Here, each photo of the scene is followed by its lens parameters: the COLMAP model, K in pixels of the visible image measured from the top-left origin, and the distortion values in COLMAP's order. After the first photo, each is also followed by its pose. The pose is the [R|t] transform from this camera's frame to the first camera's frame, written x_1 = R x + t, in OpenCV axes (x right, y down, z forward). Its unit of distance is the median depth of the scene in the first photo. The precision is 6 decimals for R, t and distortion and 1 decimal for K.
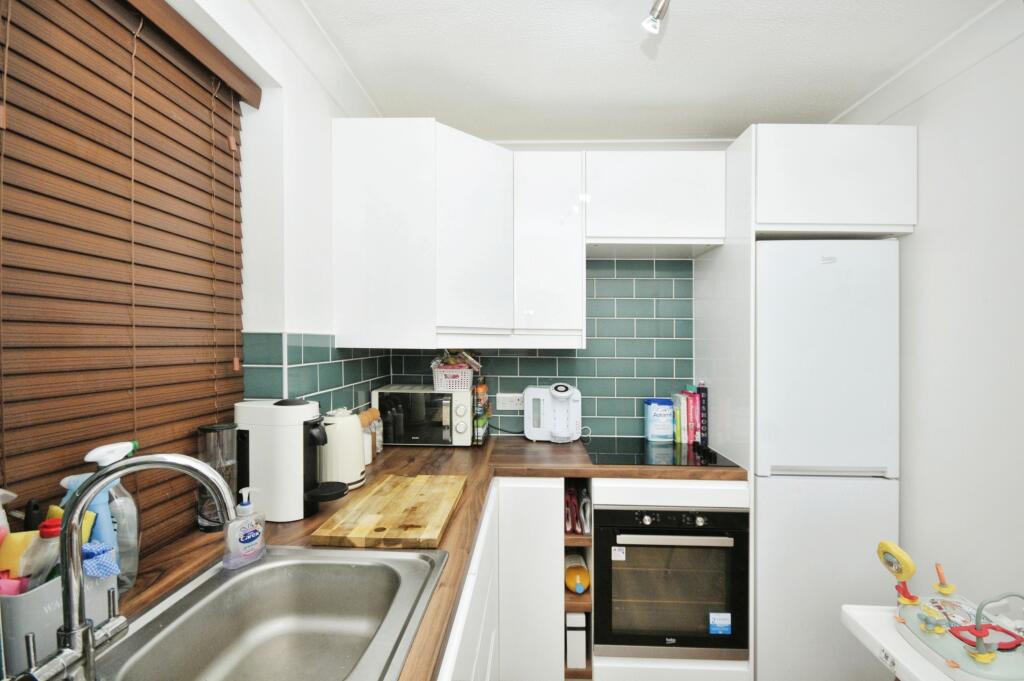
lens RADIAL K [[456.7, 0, 512.0], [0, 456.7, 340.5], [0, 0, 1]] dist [0.001911, 0.000052]
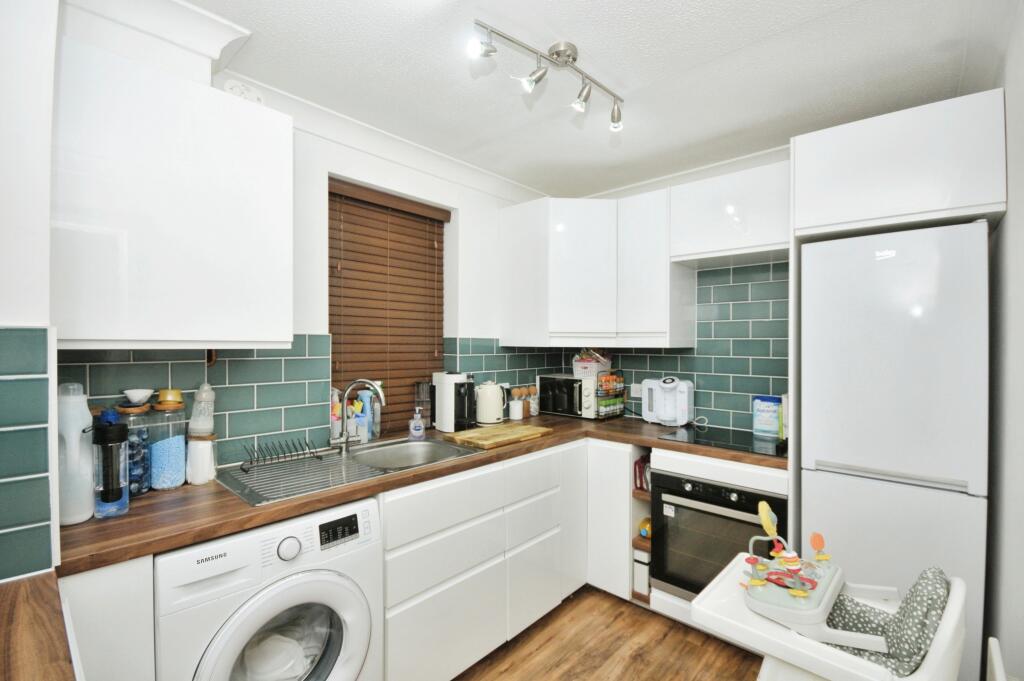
lens RADIAL K [[449.9, 0, 508.0], [0, 449.9, 335.6], [0, 0, 1]] dist [0.000592, -0.000008]
pose [[0.759980, -0.016048, -0.649748, 0.675837], [0.001877, 0.999745, -0.022496, 0.013590], [0.649943, 0.015877, 0.759817, -0.221136]]
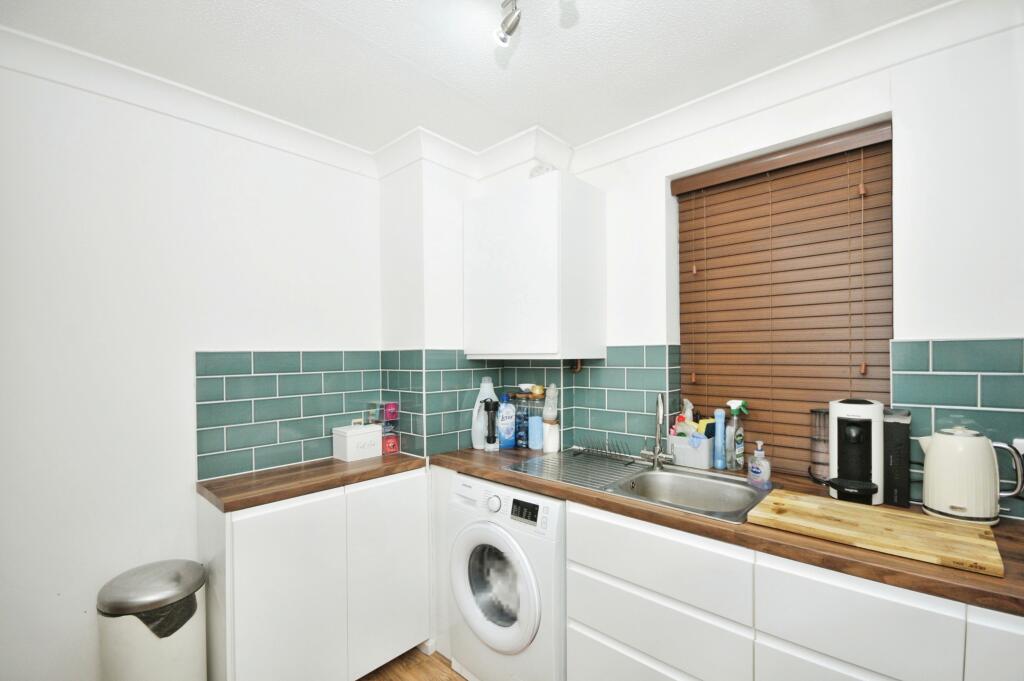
lens RADIAL K [[456.7, 0, 512.0], [0, 456.7, 340.5], [0, 0, 1]] dist [0.001911, 0.000052]
pose [[-0.656522, -0.024853, -0.753897, 0.683622], [0.006041, 0.999252, -0.038202, 0.014404], [0.754283, -0.029635, -0.655880, 0.793442]]
